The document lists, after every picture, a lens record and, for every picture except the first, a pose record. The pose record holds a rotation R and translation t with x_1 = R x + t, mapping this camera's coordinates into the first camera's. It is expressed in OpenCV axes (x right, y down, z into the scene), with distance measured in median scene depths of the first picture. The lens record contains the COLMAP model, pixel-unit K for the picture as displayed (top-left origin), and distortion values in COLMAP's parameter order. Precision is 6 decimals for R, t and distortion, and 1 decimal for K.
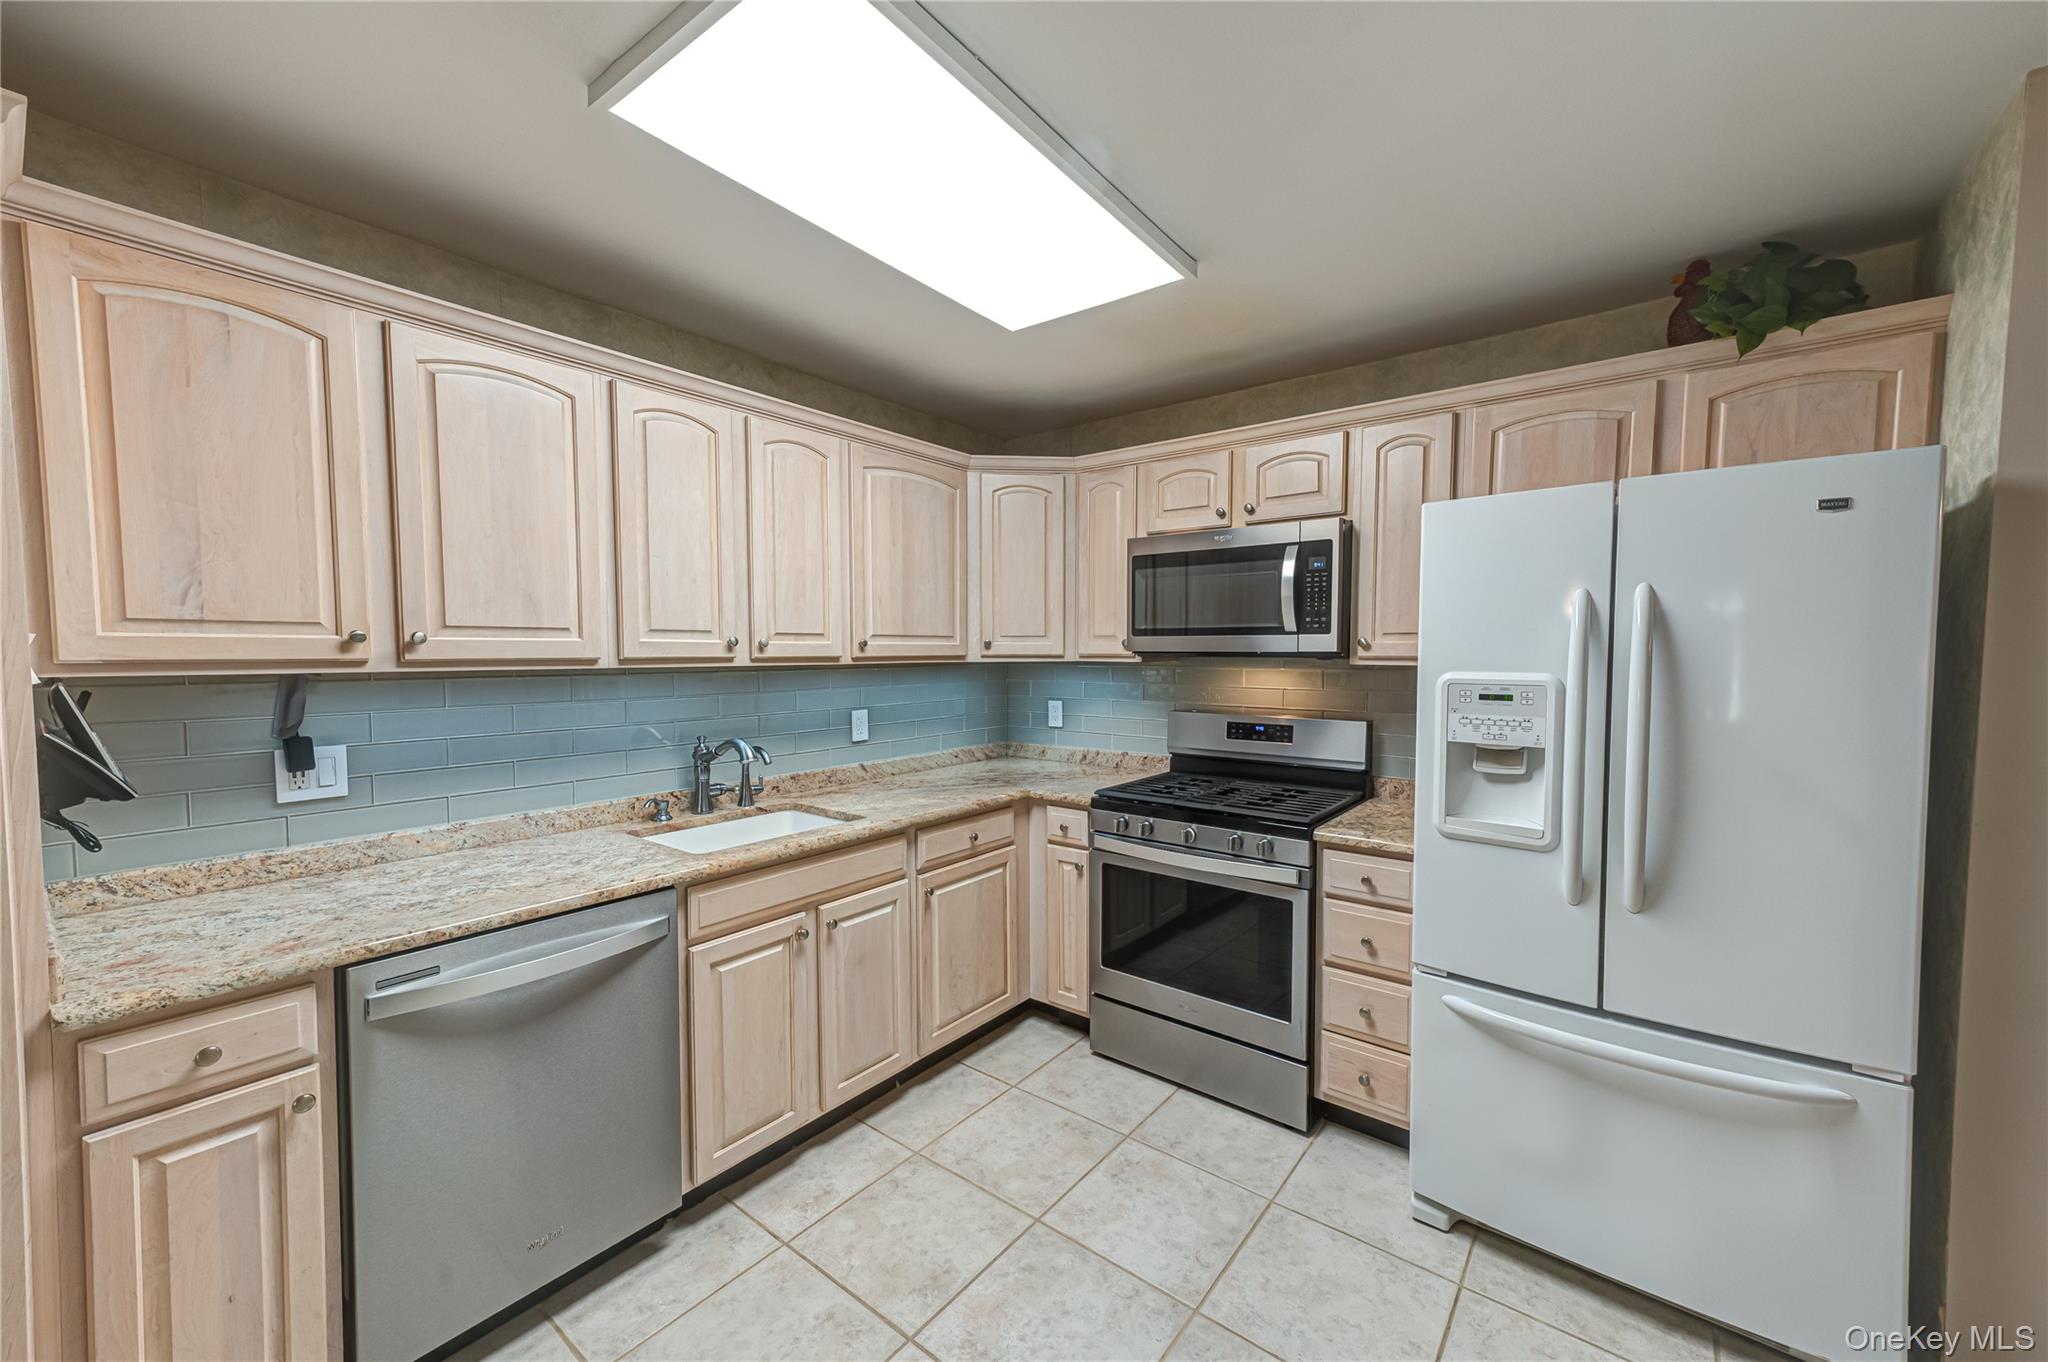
lens RADIAL K [[788.1, 0, 1024.7], [0, 788.1, 681.0], [0, 0, 1]] dist [0.009081, 0.000222]
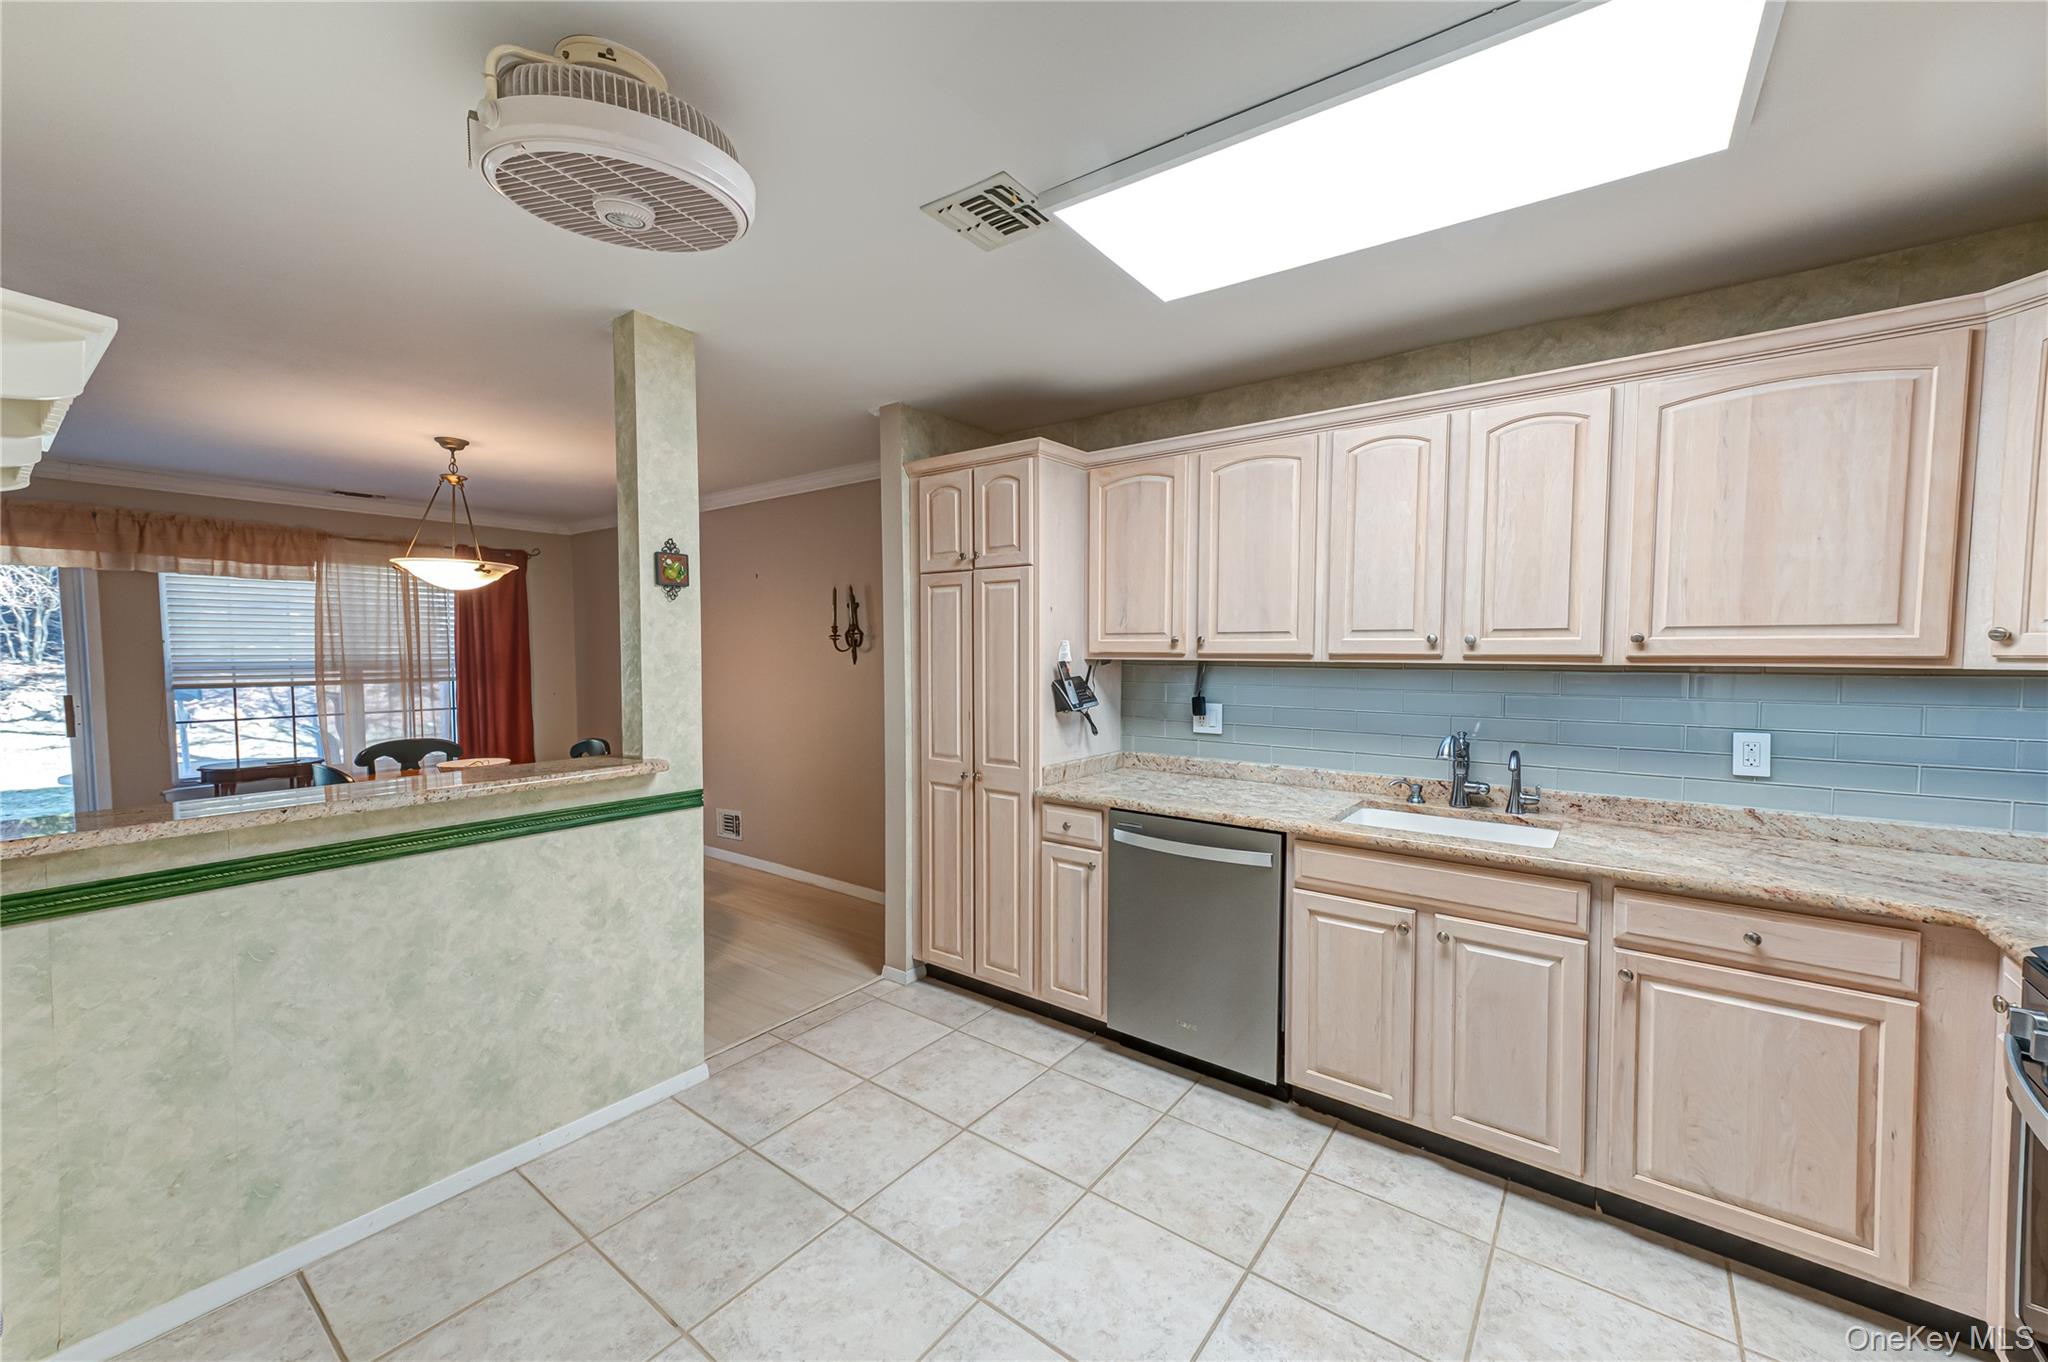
lens RADIAL K [[788.1, 0, 1032.7], [0, 788.1, 677.2], [0, 0, 1]] dist [0.009081, 0.000222]
pose [[0.022549, 0.038859, -0.998990, 0.706116], [-0.038725, 0.998528, 0.037967, -0.021265], [0.998995, 0.037830, 0.024021, 0.490810]]
